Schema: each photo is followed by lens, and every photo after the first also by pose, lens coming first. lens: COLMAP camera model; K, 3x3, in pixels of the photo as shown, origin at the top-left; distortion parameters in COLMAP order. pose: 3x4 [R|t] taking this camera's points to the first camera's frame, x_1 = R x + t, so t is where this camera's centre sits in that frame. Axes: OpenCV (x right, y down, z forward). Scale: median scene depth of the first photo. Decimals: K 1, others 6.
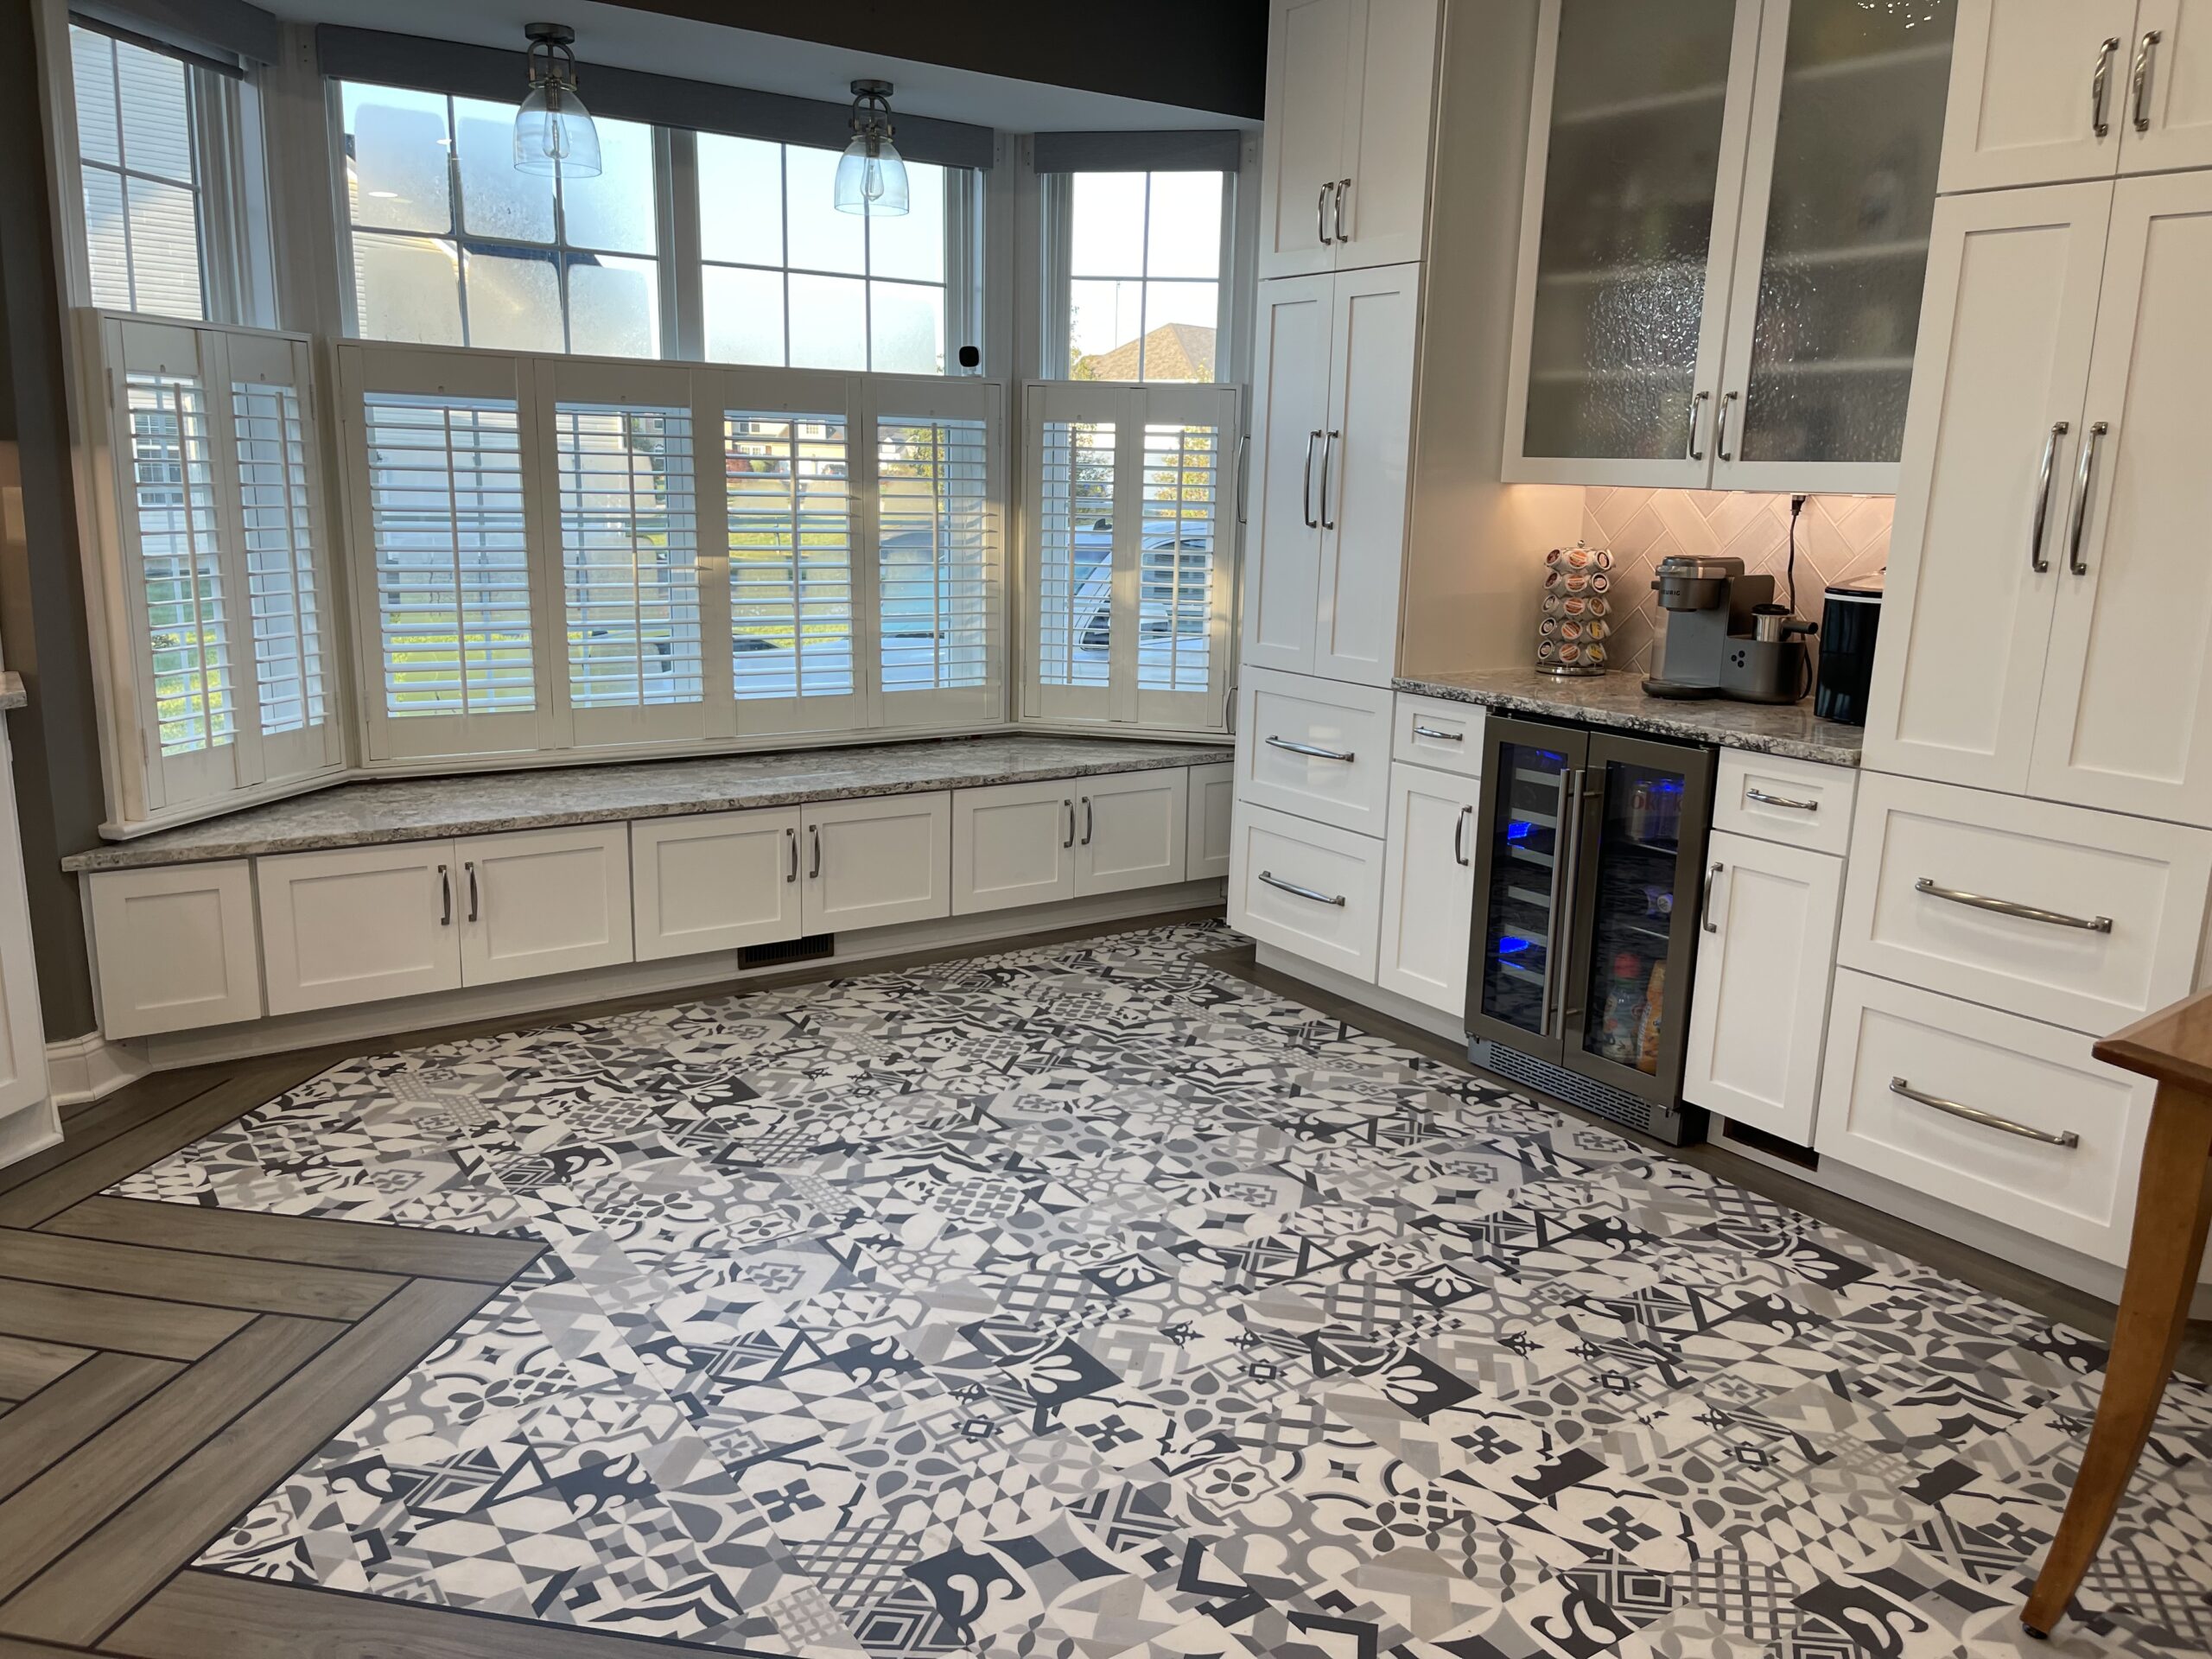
lens RADIAL K [[1667.5, 0, 1115.4], [0, 1667.5, 823.8], [0, 0, 1]] dist [0.060128, -0.083880]
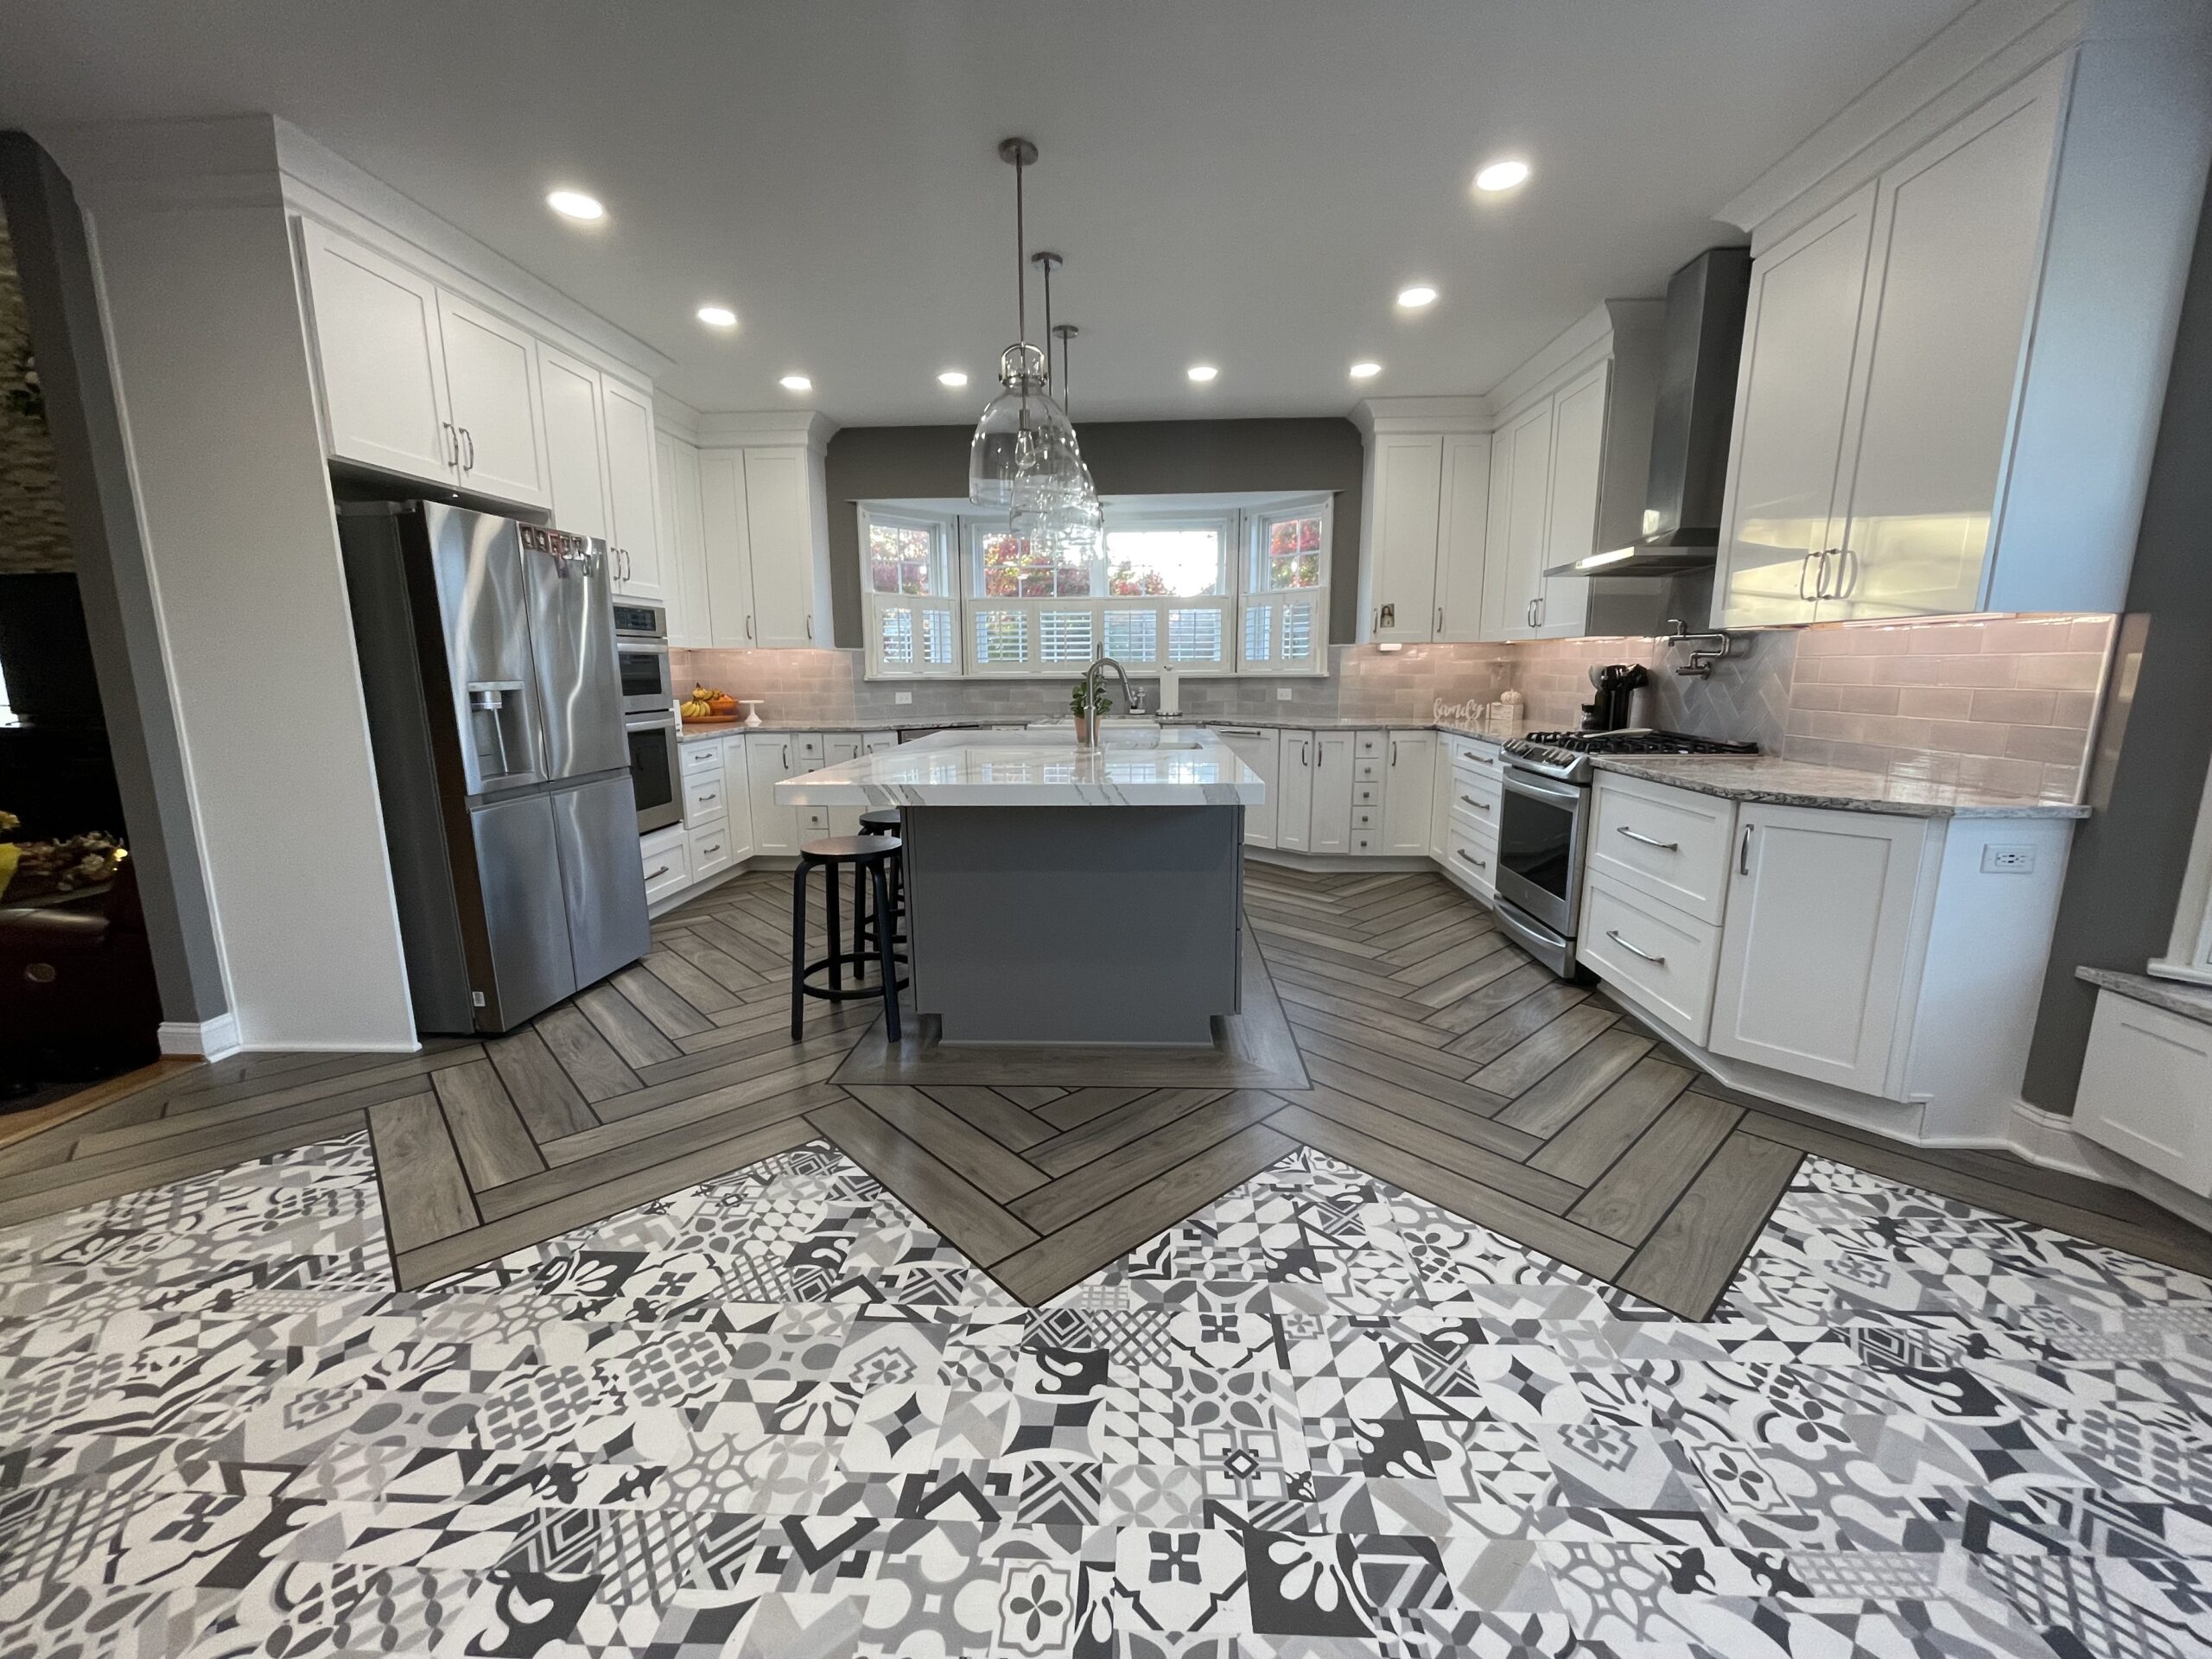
lens RADIAL K [[896.8, 0, 1115.3], [0, 896.8, 824.6], [0, 0, 1]] dist [-0.002737, 0.000329]
pose [[-0.602545, 0.117151, -0.789440, 0.359487], [-0.172346, 0.946728, 0.272036, -0.171551], [0.779254, 0.299971, -0.550256, 1.064663]]
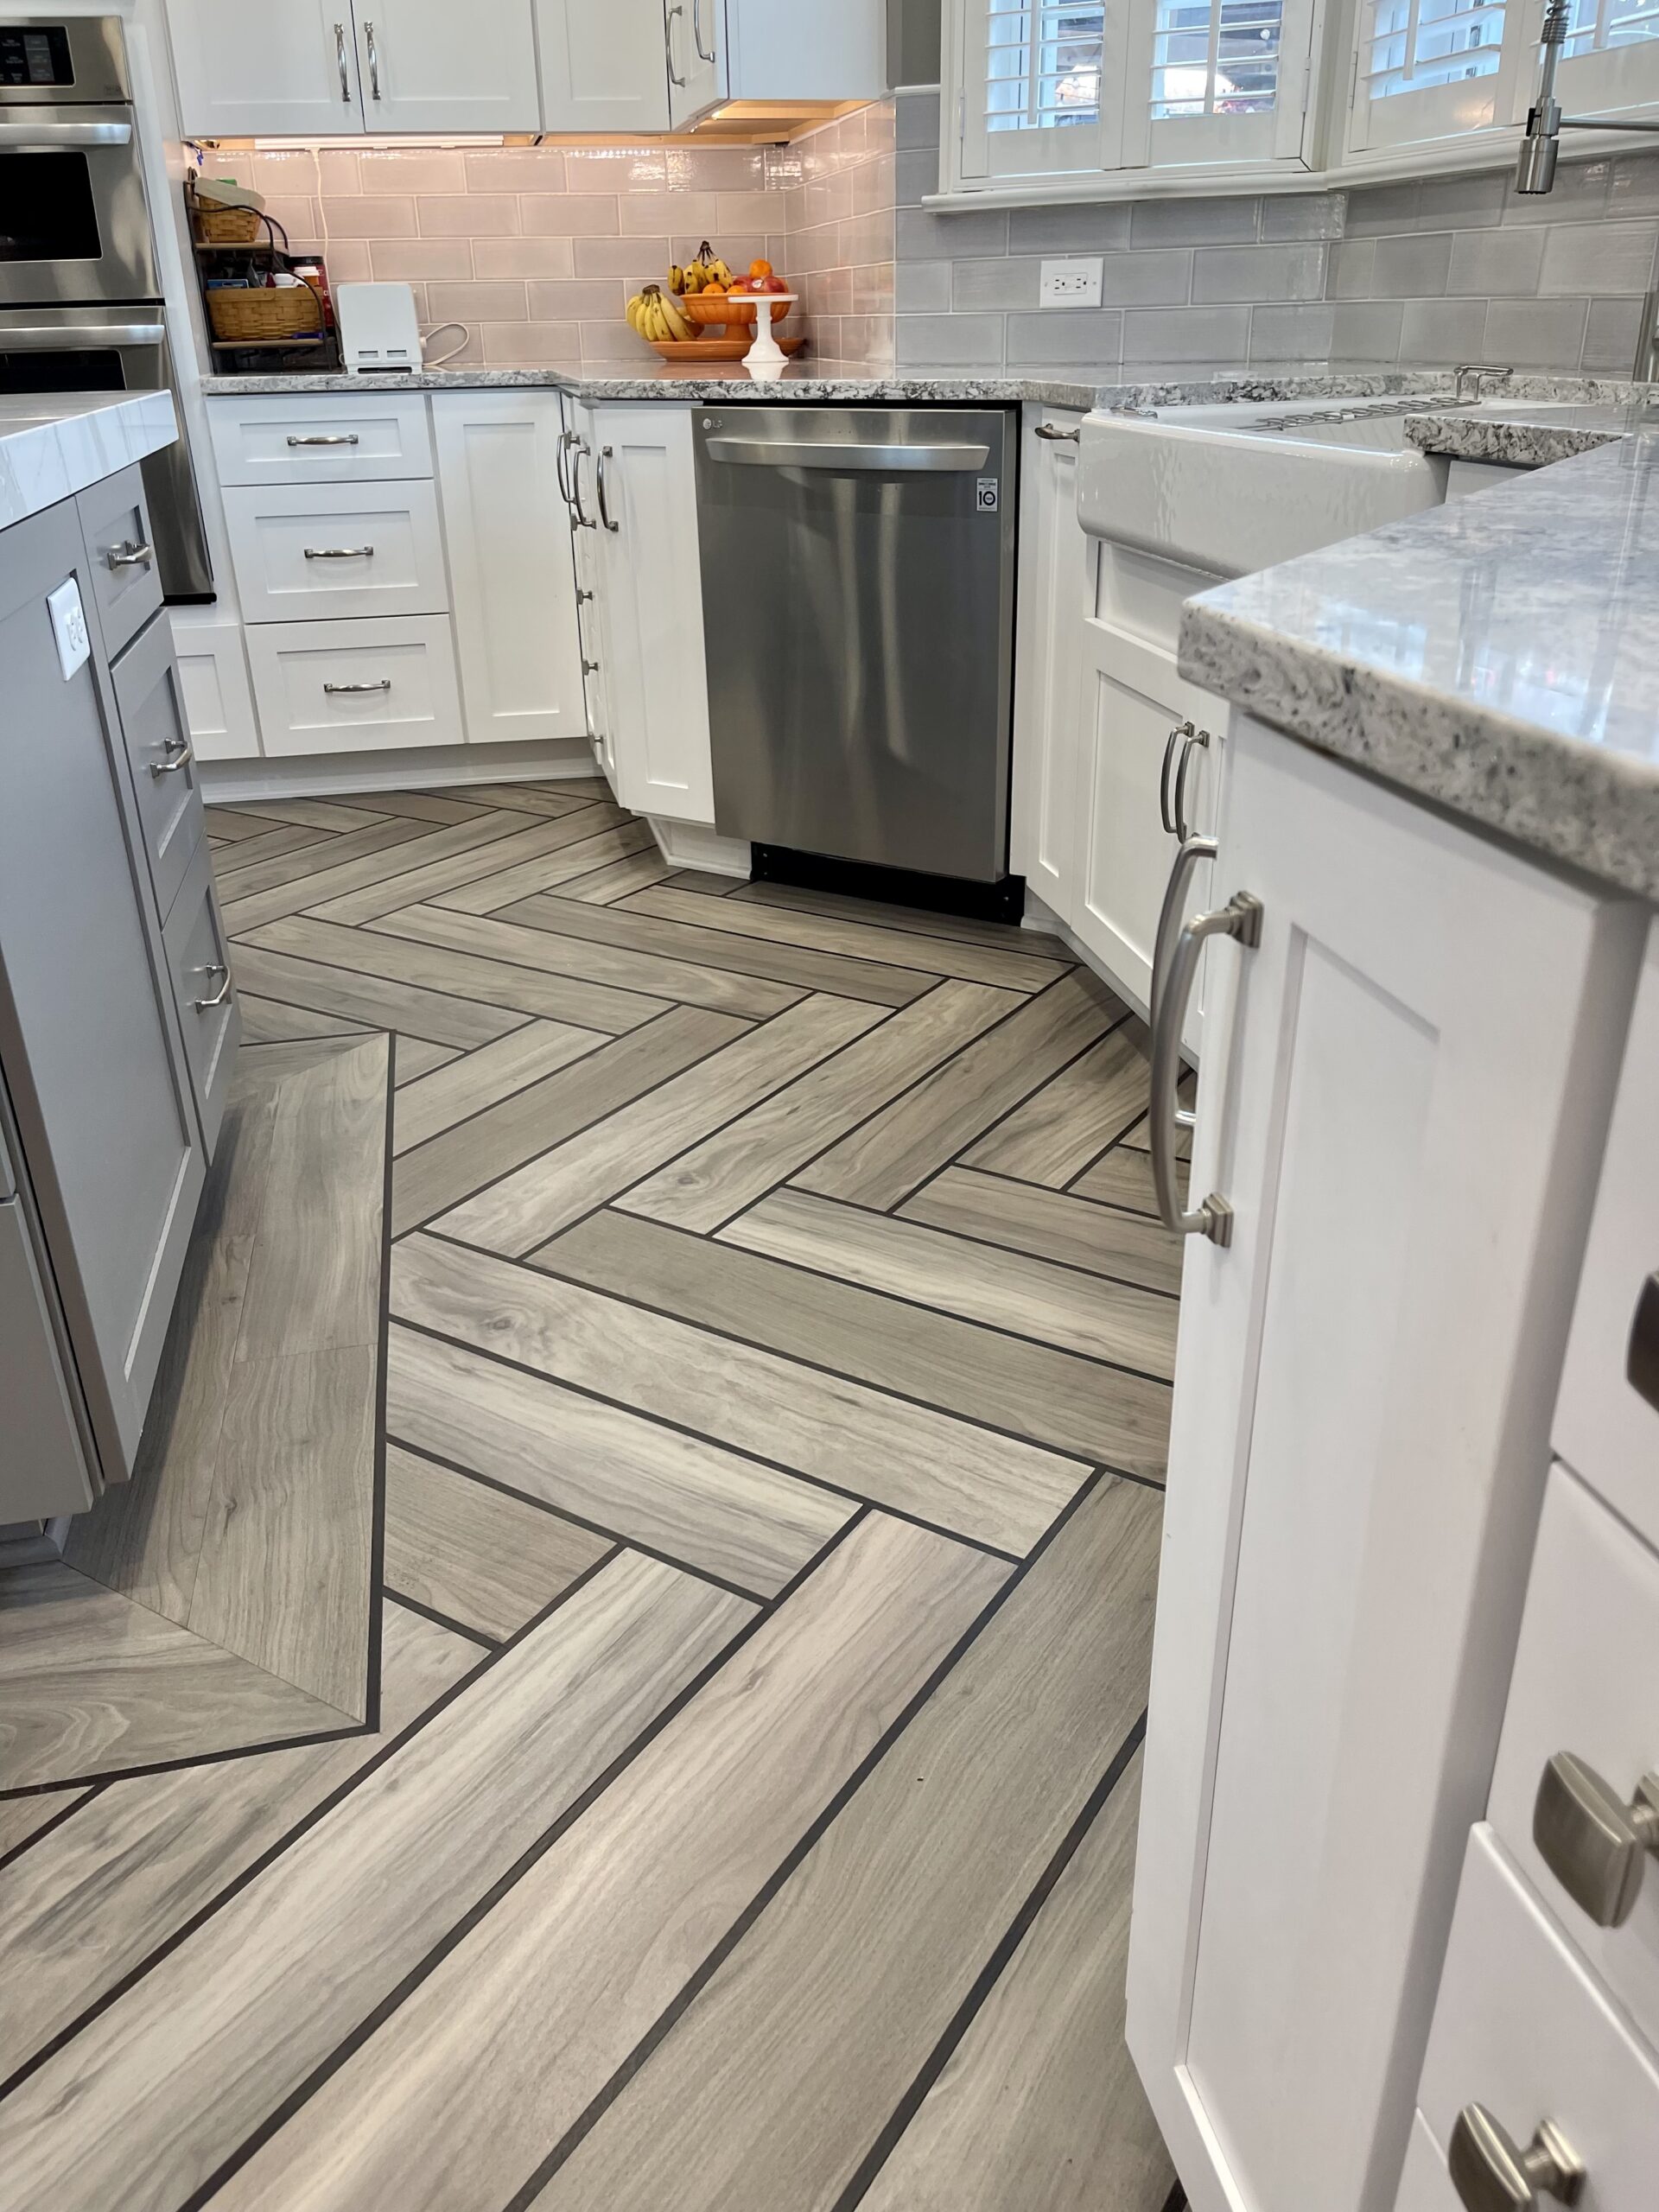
lens RADIAL K [[1667.5, 0, 822.1], [0, 1667.5, 1118.7], [0, 0, 1]] dist [0.060128, -0.083880]
pose [[-0.921519, -0.174731, 0.346802, -1.574207], [0.074122, 0.797491, 0.598761, 0.001094], [-0.381193, 0.577475, -0.721952, 0.474221]]
